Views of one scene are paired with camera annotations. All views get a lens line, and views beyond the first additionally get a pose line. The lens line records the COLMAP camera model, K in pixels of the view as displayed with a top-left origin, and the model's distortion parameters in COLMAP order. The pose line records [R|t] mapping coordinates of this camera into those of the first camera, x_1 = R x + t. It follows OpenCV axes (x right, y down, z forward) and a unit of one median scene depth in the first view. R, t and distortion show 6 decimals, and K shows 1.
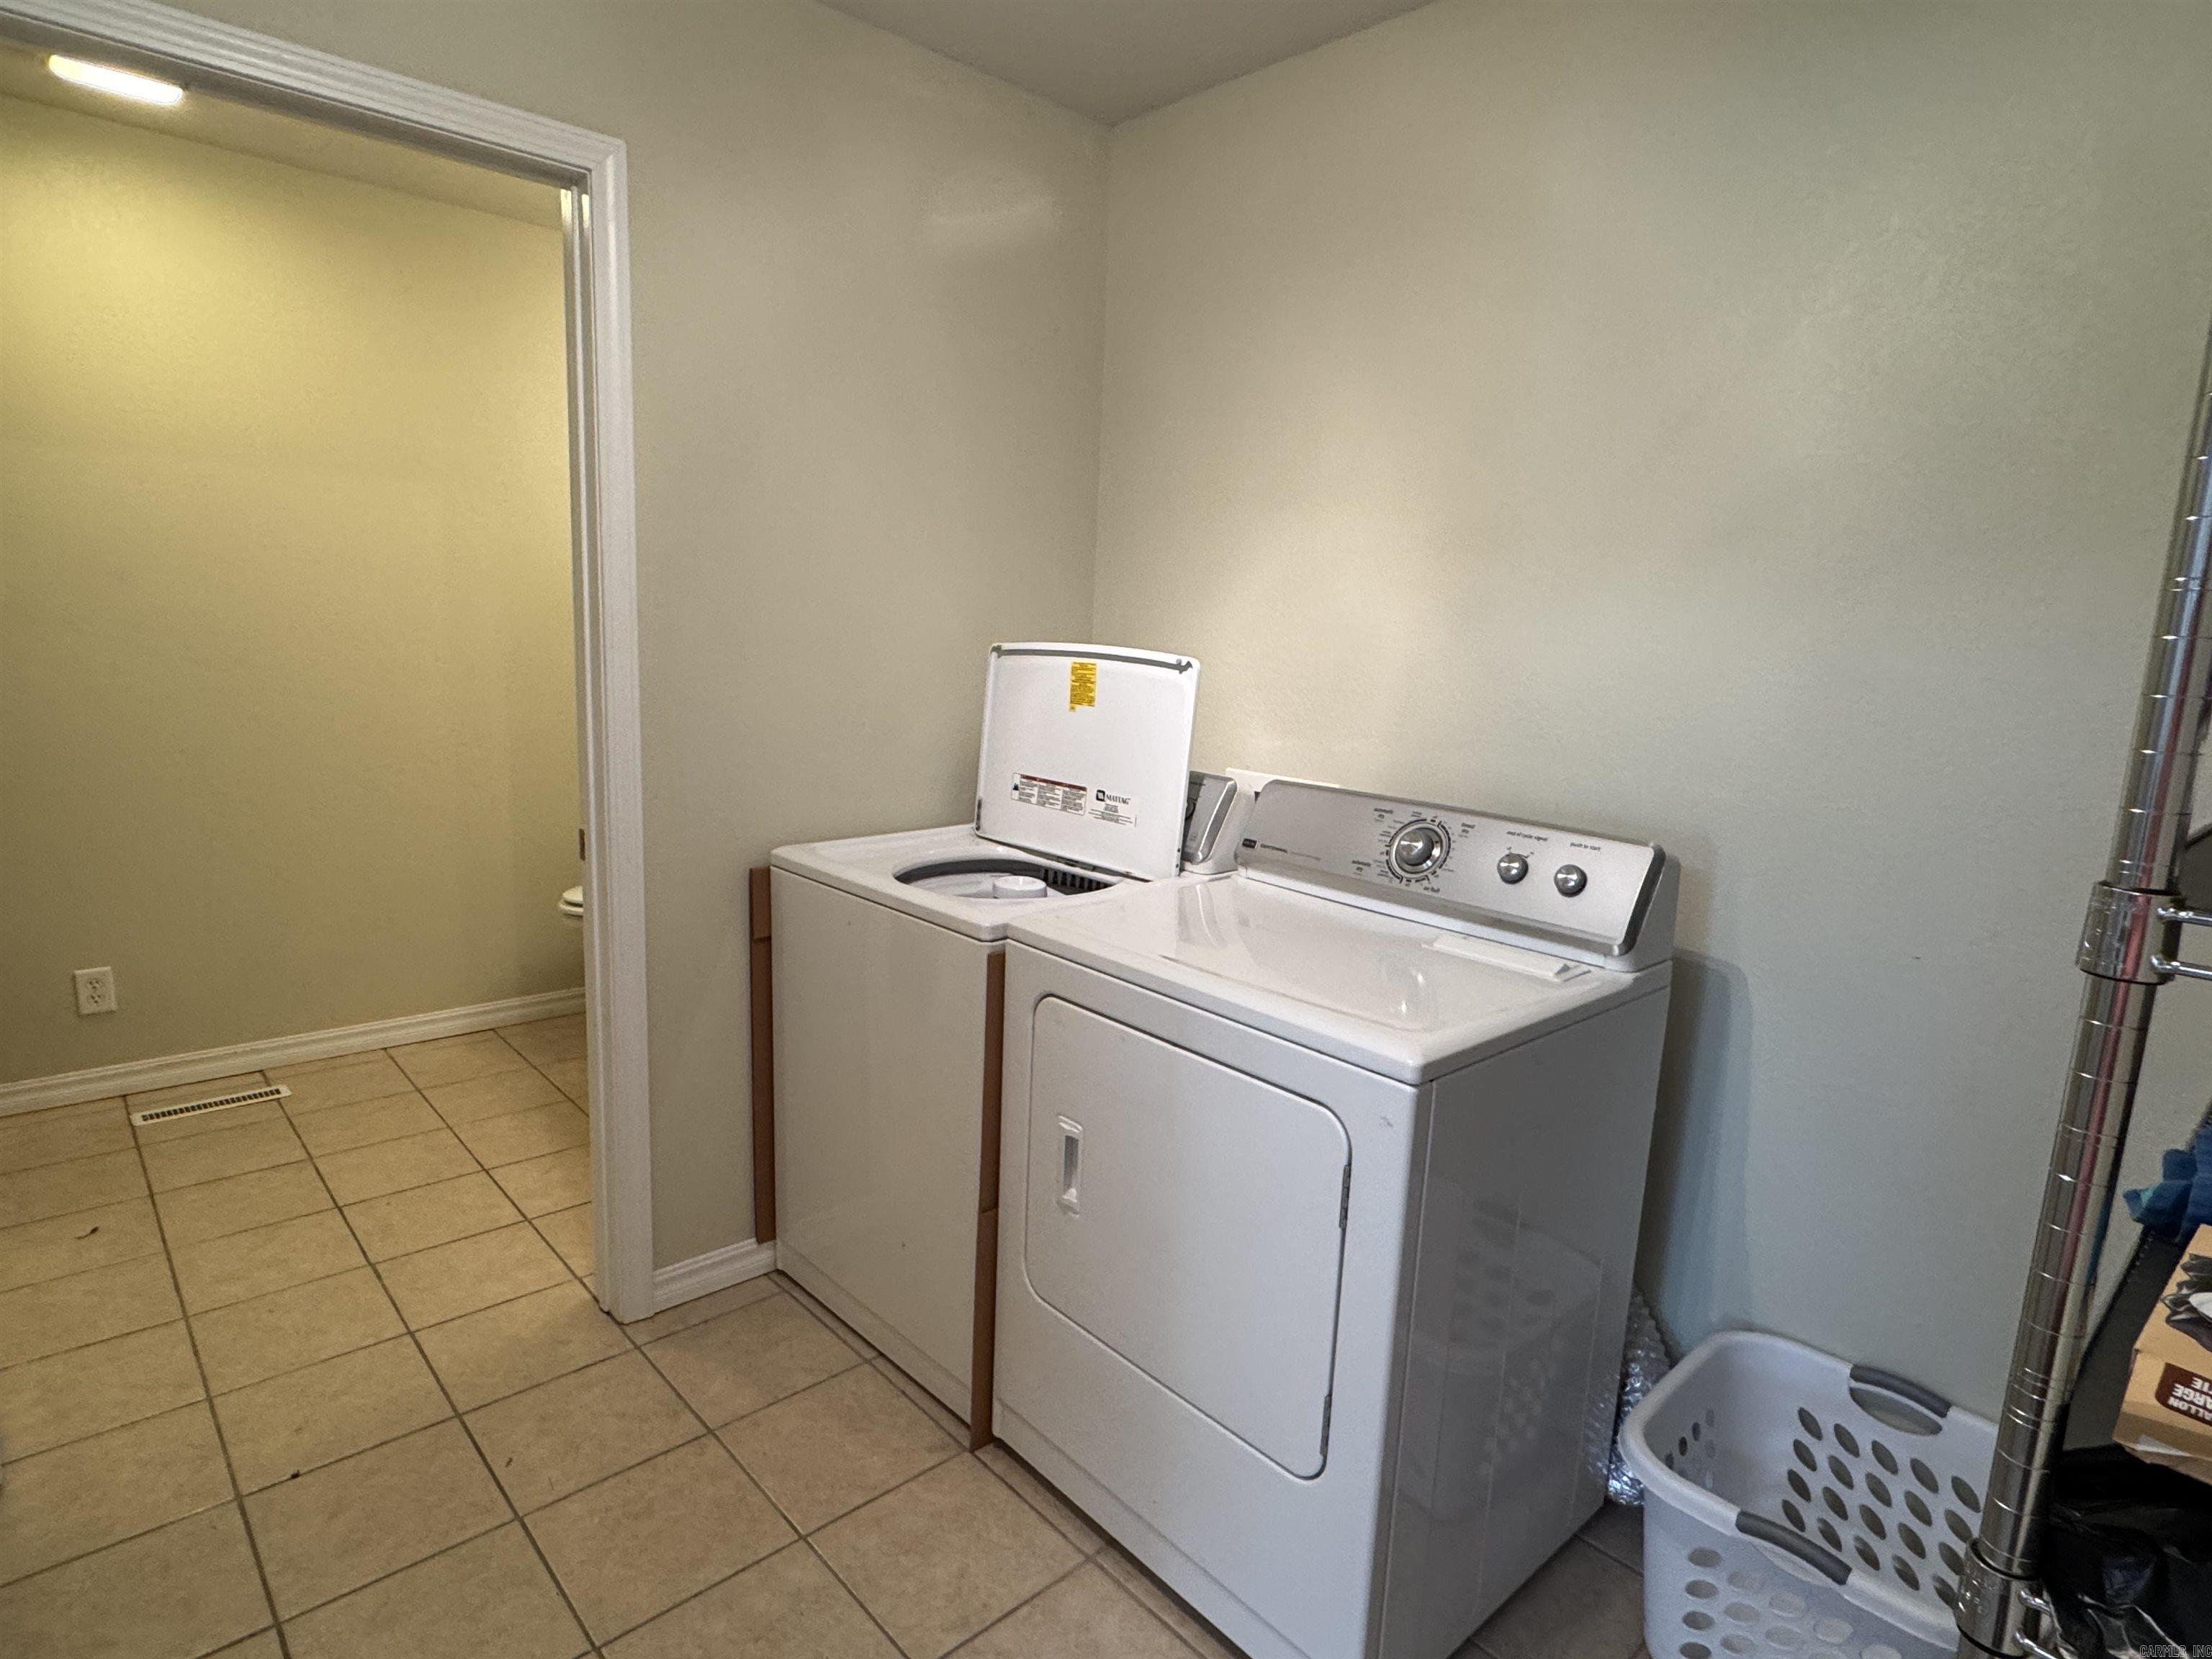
lens RADIAL K [[1200.7, 0, 1097.3], [0, 1200.7, 839.3], [0, 0, 1]] dist [-0.003744, 0.000759]
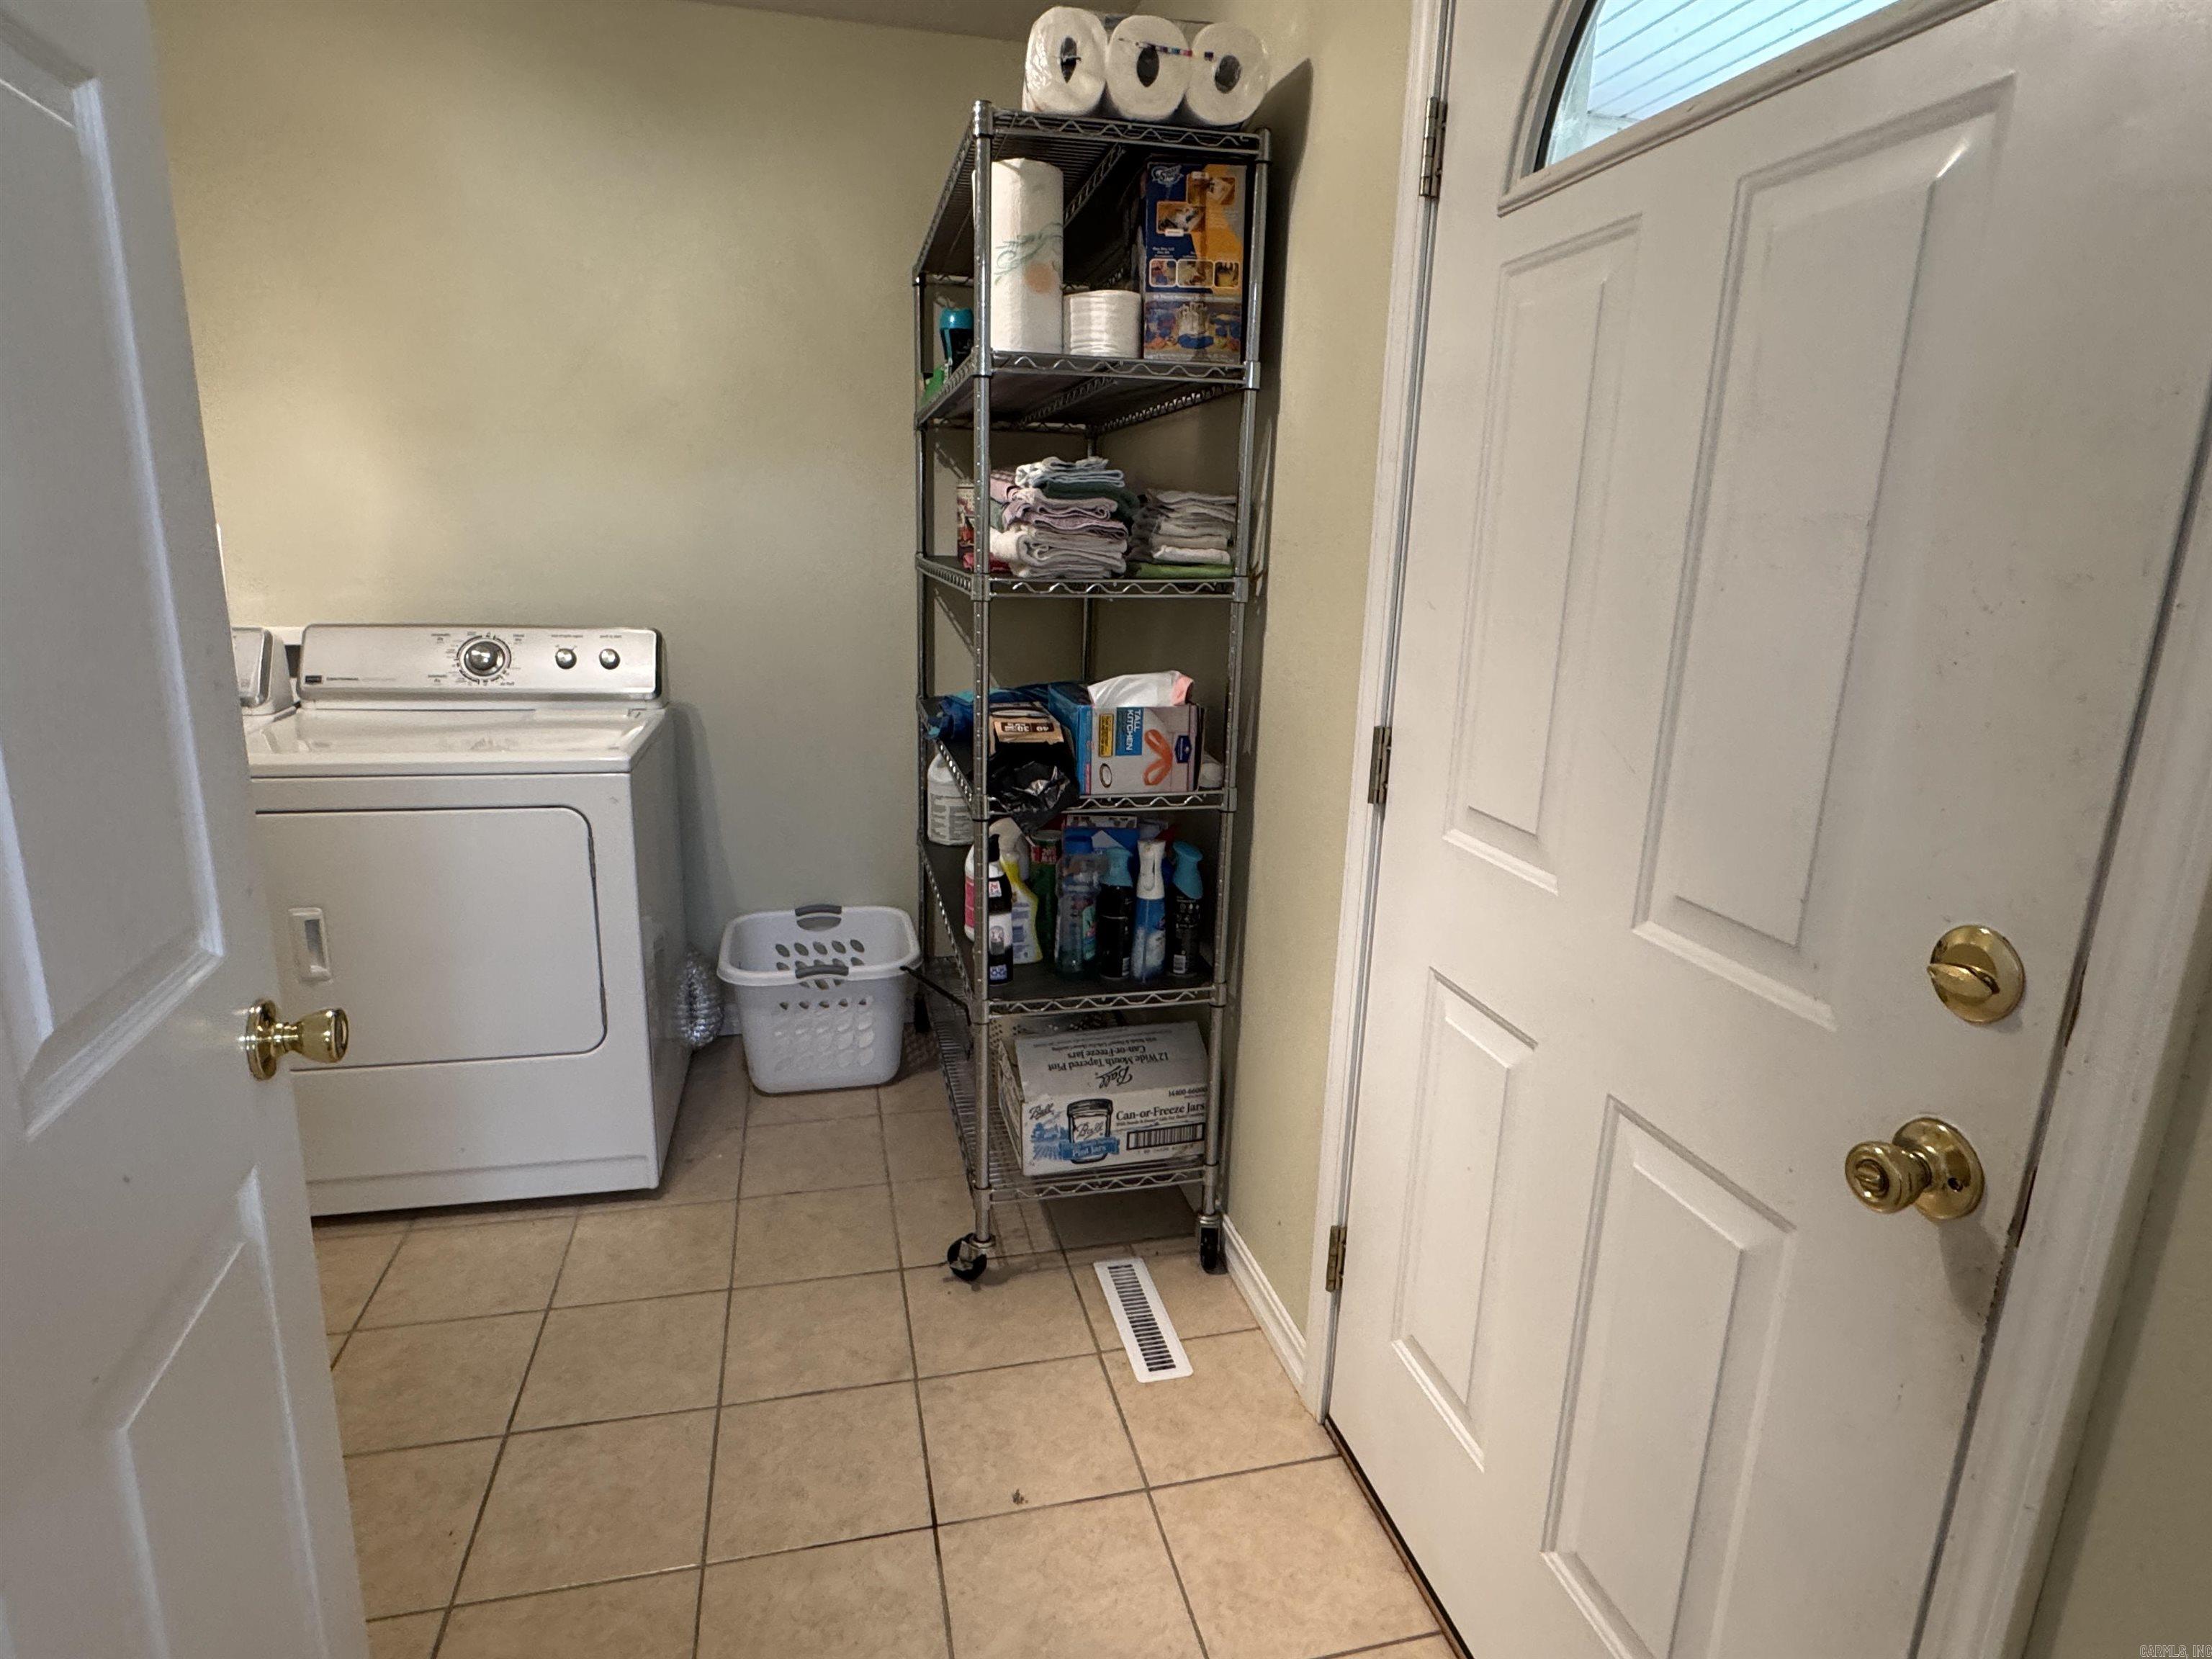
lens RADIAL K [[1200.7, 0, 1107.6], [0, 1200.7, 832.3], [0, 0, 1]] dist [-0.003744, 0.000759]
pose [[0.475190, -0.240148, 0.846477, -0.648203], [0.150237, 0.970051, 0.190868, 0.050315], [-0.866962, 0.036474, 0.497038, -0.313390]]
